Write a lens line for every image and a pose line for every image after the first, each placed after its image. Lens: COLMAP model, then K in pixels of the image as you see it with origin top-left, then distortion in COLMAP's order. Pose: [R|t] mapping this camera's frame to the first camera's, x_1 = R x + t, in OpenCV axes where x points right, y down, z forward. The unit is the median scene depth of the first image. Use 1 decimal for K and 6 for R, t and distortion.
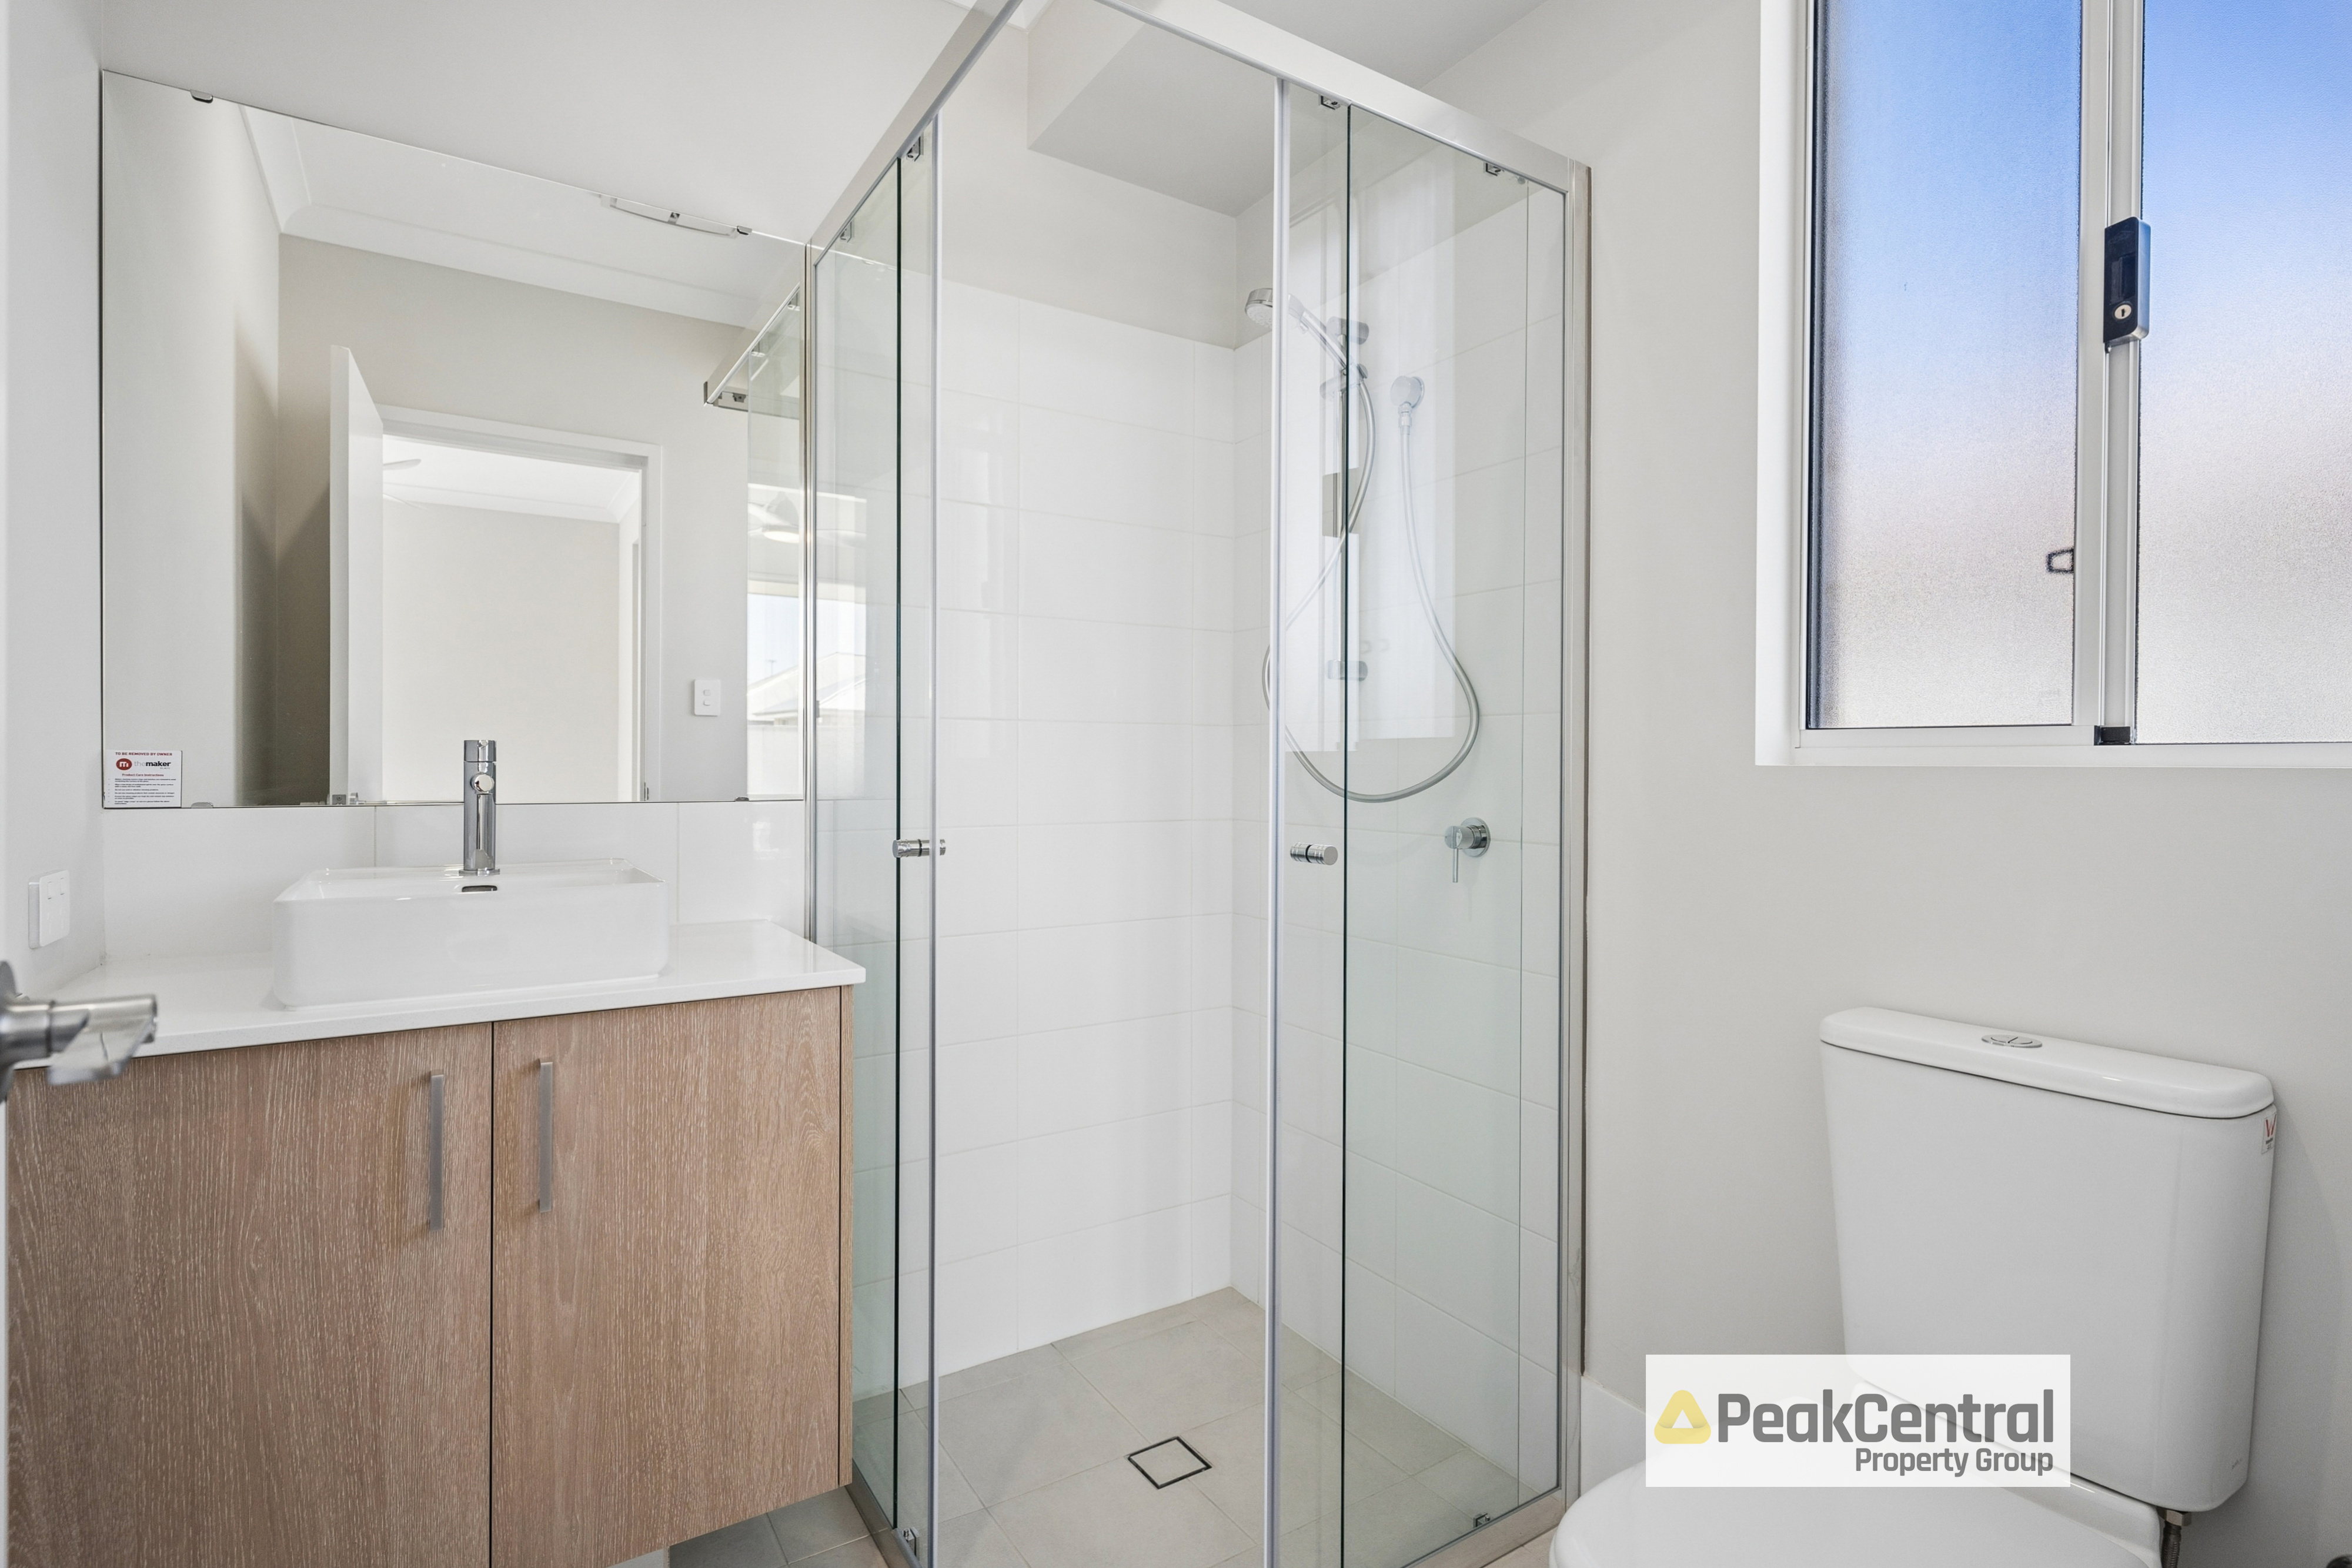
lens RADIAL K [[1133.2, 0, 1171.5], [0, 1133.2, 777.7], [0, 0, 1]] dist [-0.004028, -0.000767]
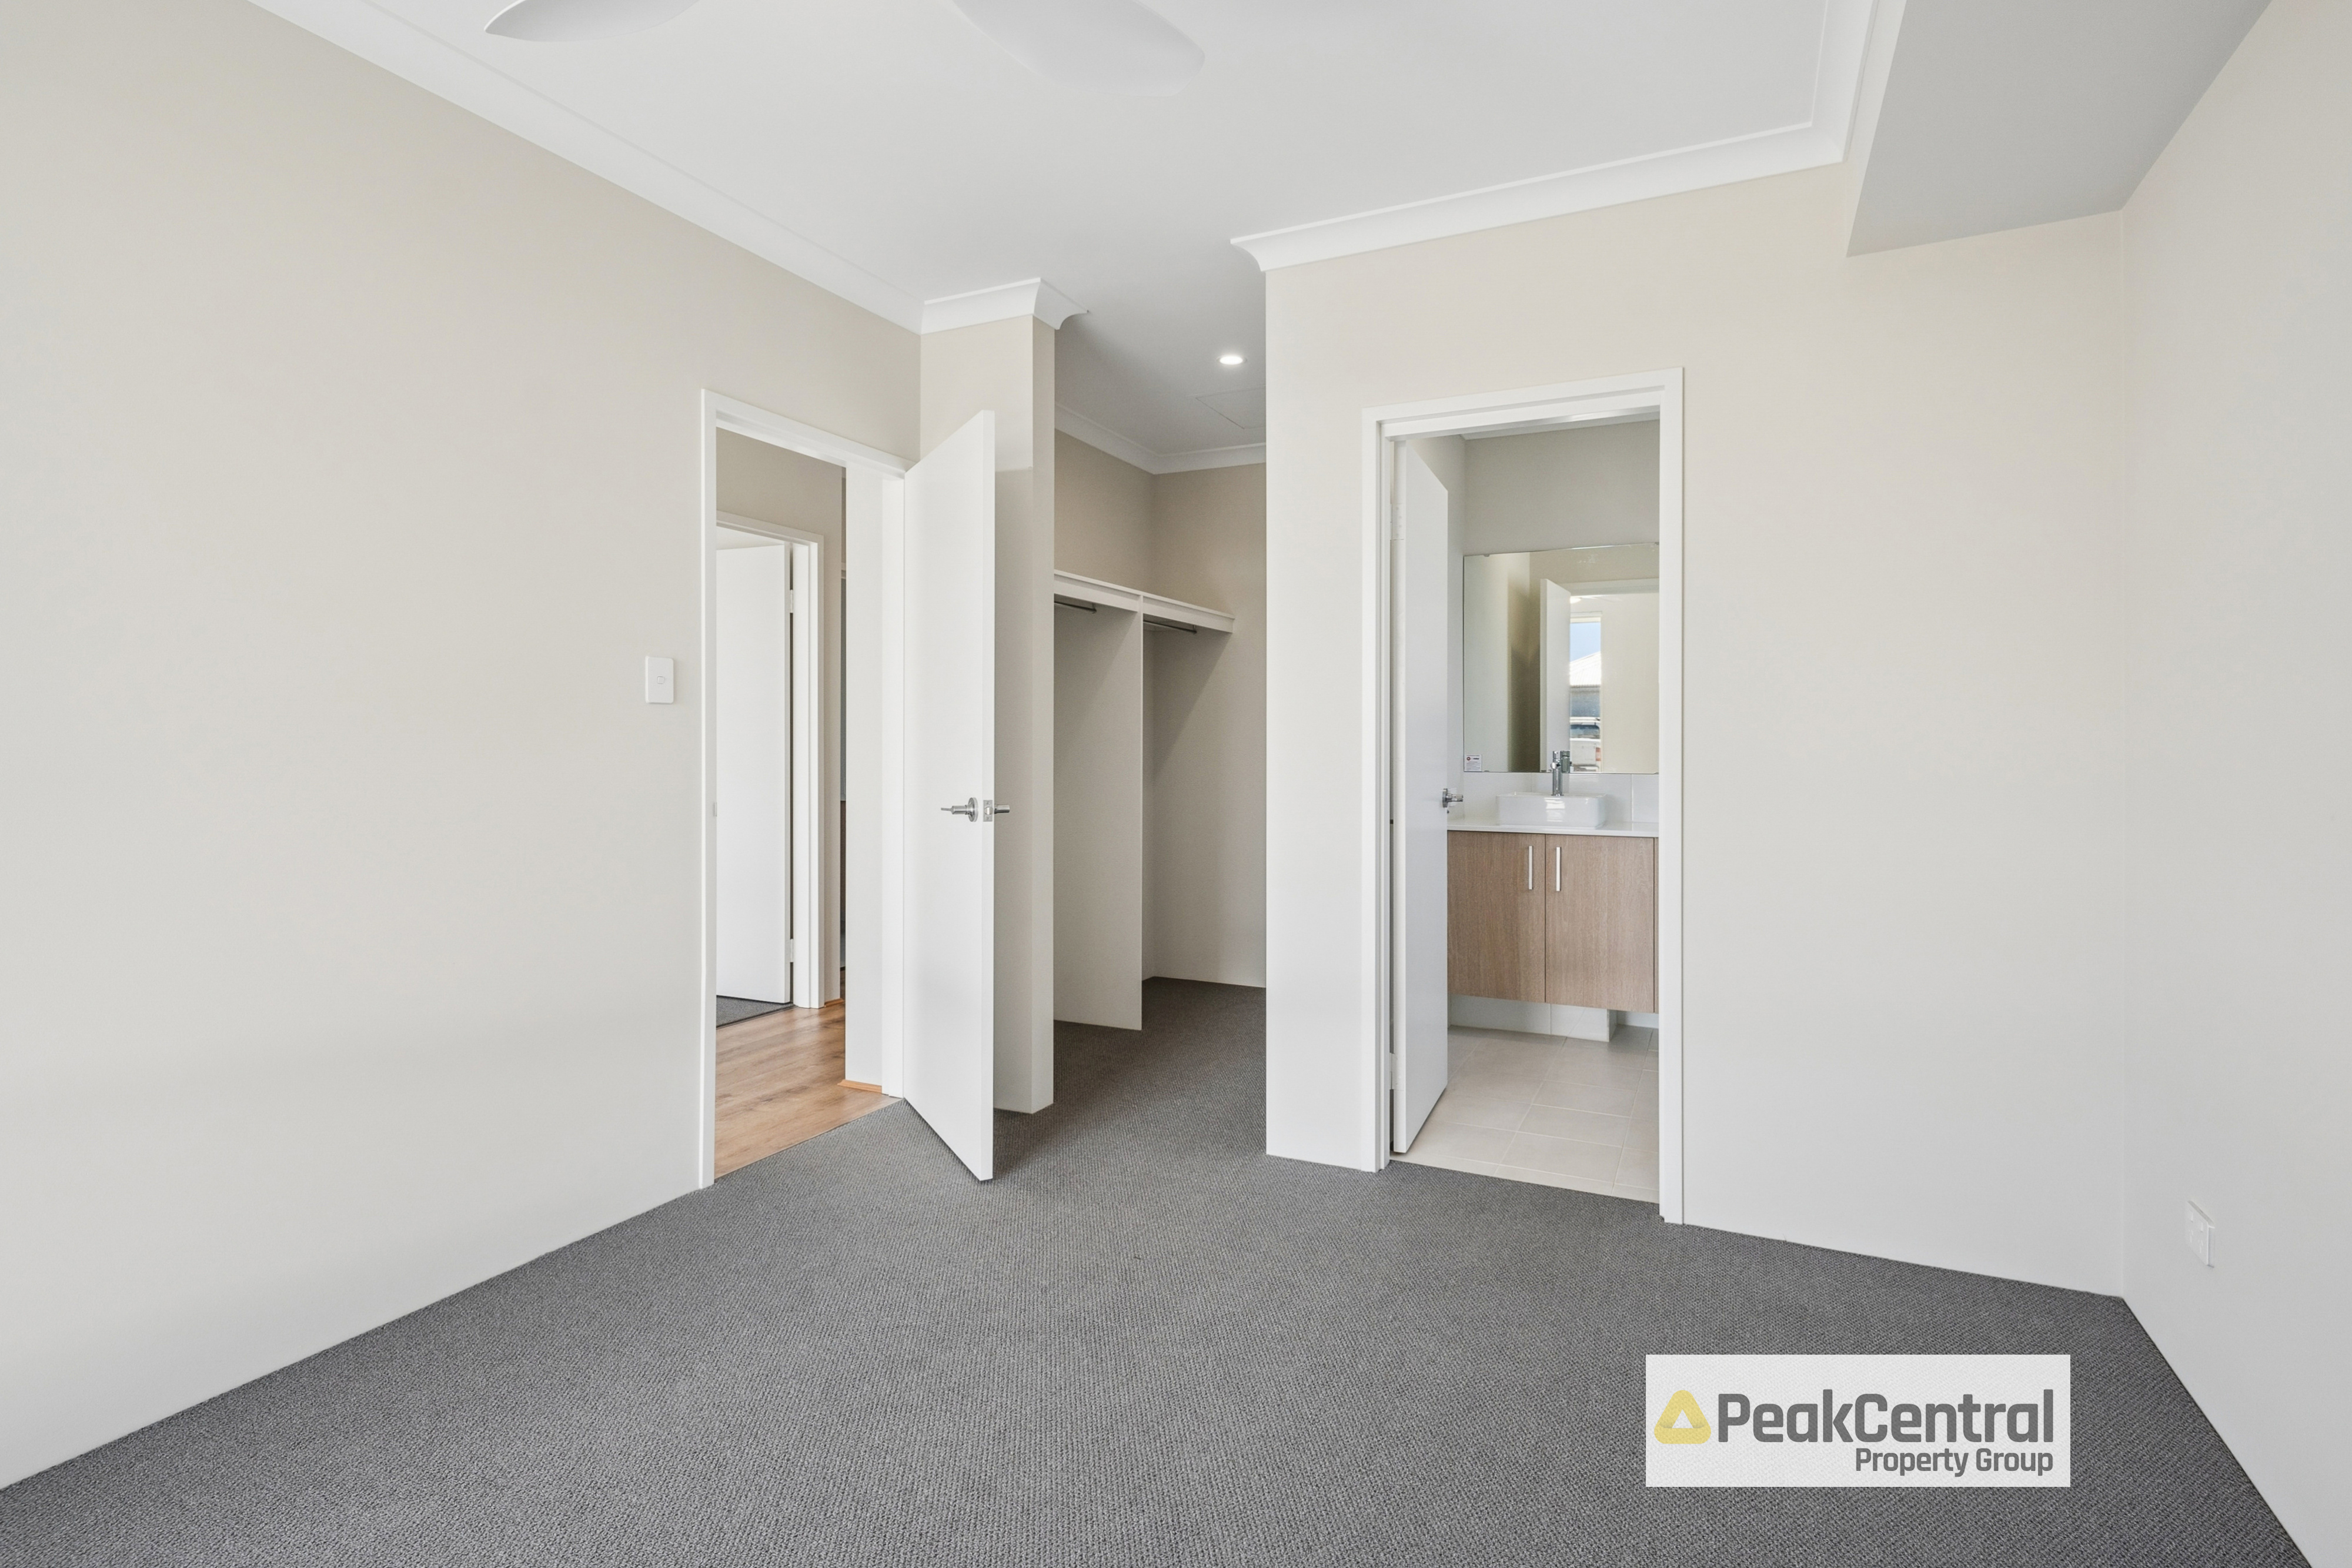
lens RADIAL K [[1133.2, 0, 1159.2], [0, 1133.2, 768.8], [0, 0, 1]] dist [-0.004028, -0.000767]
pose [[0.517320, 0.010195, -0.855731, 1.640013], [-0.003316, 0.999945, 0.009908, -0.018260], [0.855785, -0.002288, 0.517326, -1.694907]]
